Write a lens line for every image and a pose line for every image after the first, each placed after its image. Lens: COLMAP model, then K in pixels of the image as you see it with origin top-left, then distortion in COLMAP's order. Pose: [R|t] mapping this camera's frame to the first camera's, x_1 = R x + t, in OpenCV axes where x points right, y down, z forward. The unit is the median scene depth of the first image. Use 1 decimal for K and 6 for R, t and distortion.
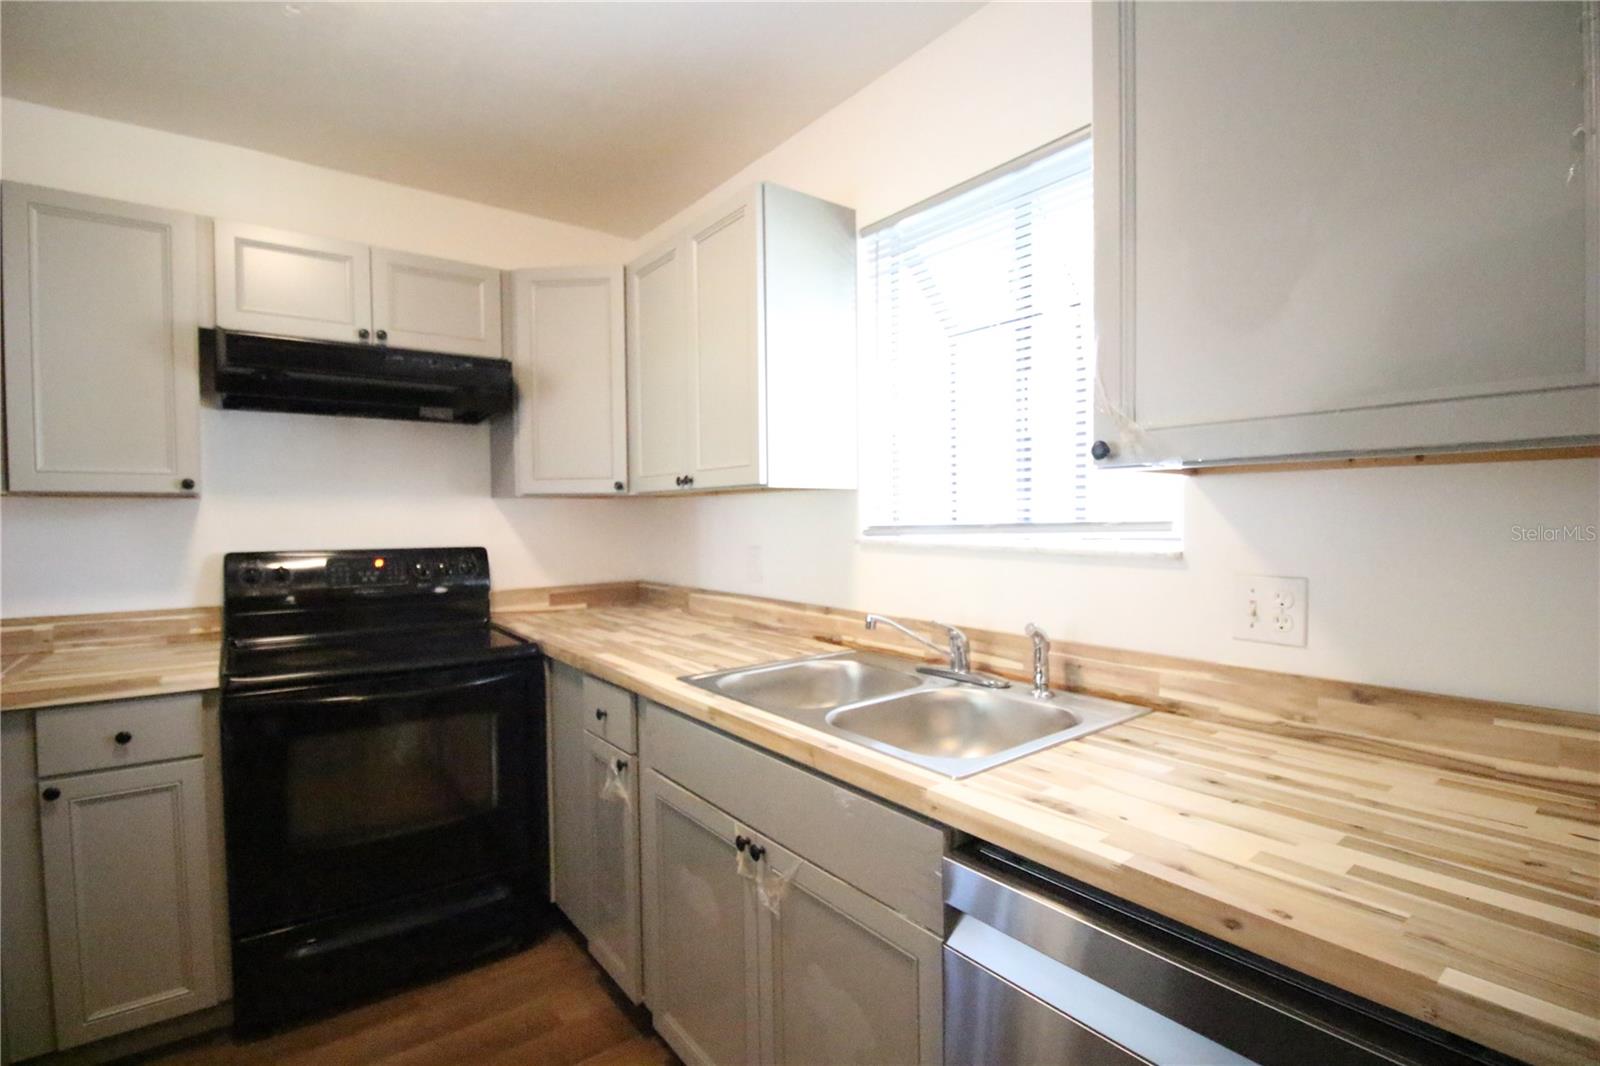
lens RADIAL K [[747.9, 0, 809.3], [0, 747.9, 539.4], [0, 0, 1]] dist [-0.004939, -0.010460]
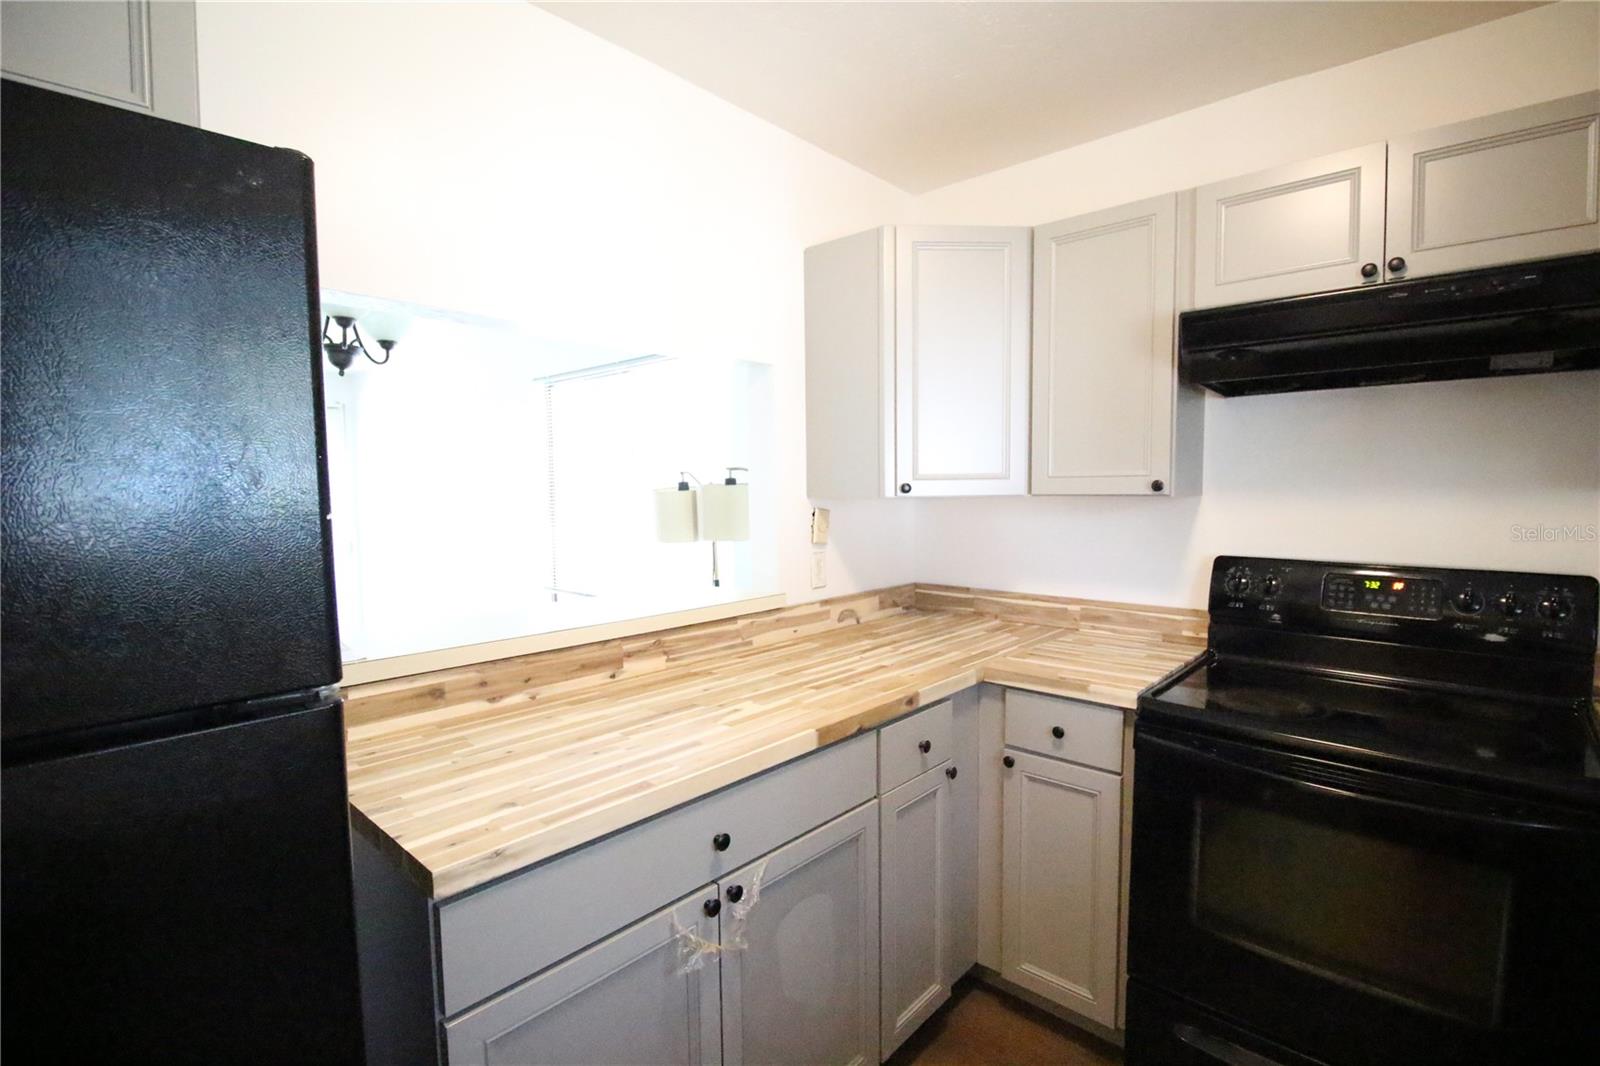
lens RADIAL K [[747.9, 0, 799.2], [0, 747.9, 543.7], [0, 0, 1]] dist [-0.004939, -0.010460]
pose [[0.175379, 0.080305, -0.981220, 0.029784], [-0.022656, 0.996733, 0.077525, -0.066061], [0.984240, 0.008635, 0.176626, 0.388111]]
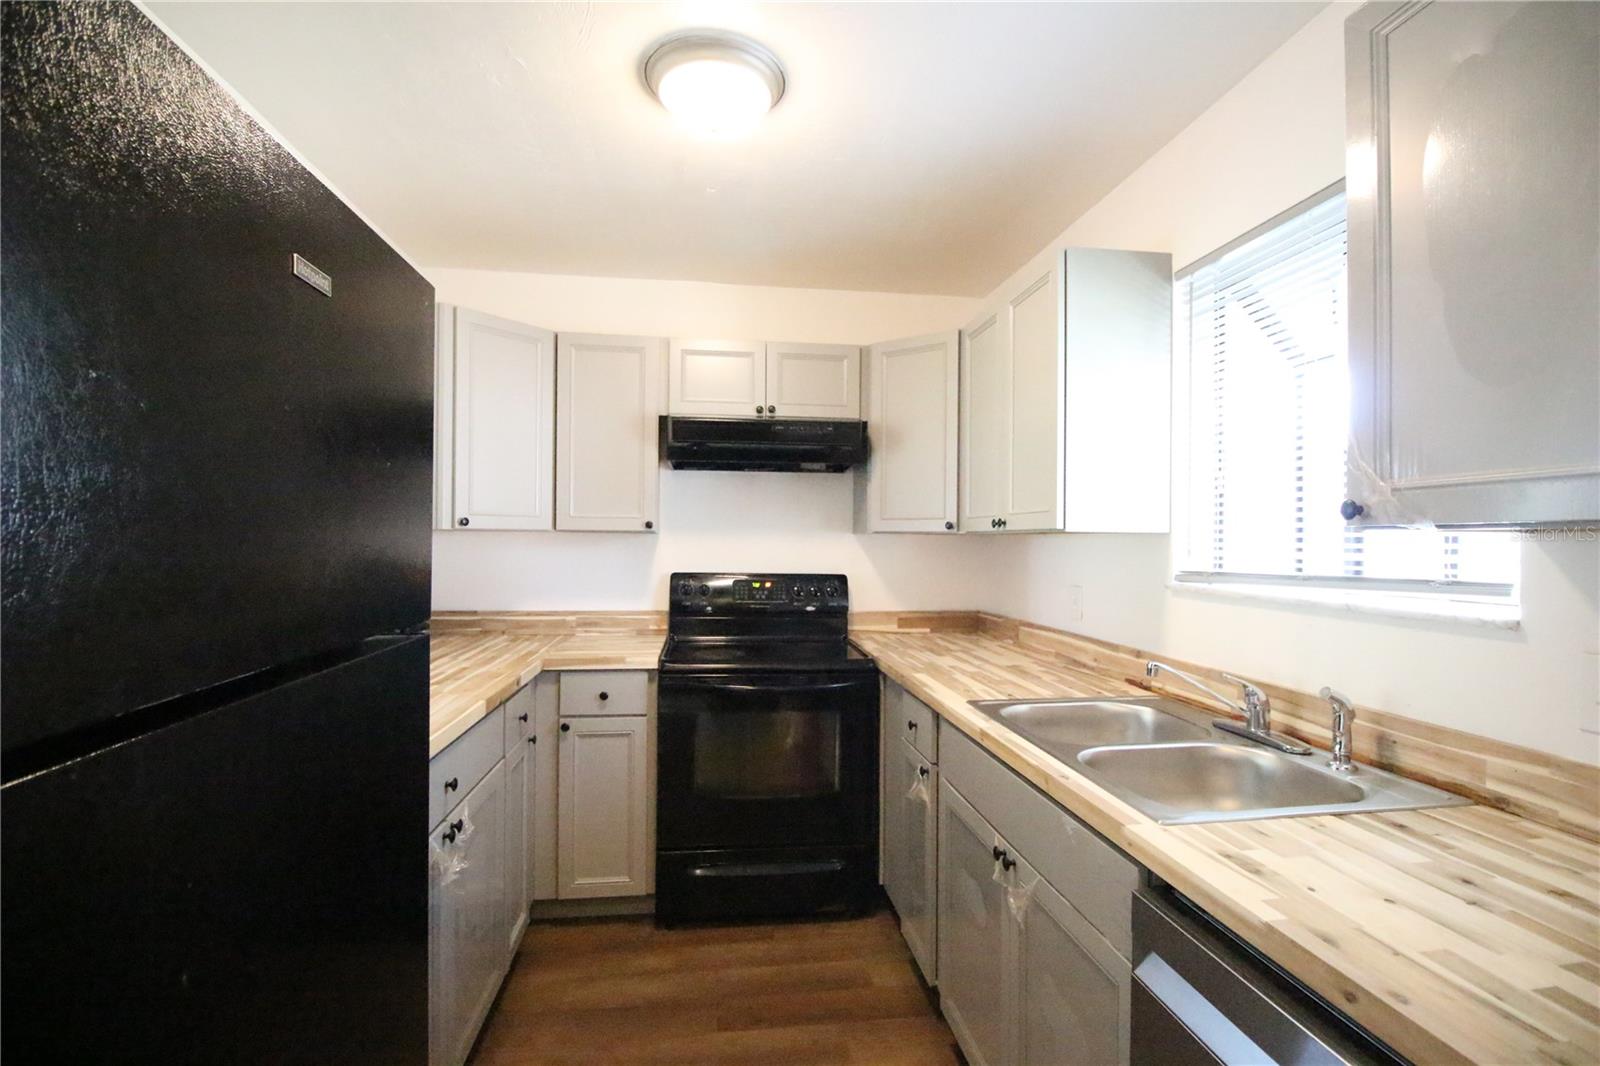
lens RADIAL K [[747.9, 0, 800.5], [0, 747.9, 536.2], [0, 0, 1]] dist [-0.004939, -0.010460]
pose [[0.860780, 0.012940, -0.508812, 0.156687], [-0.031833, 0.999088, -0.028444, -0.021279], [0.507980, 0.040681, 0.860407, -0.099596]]
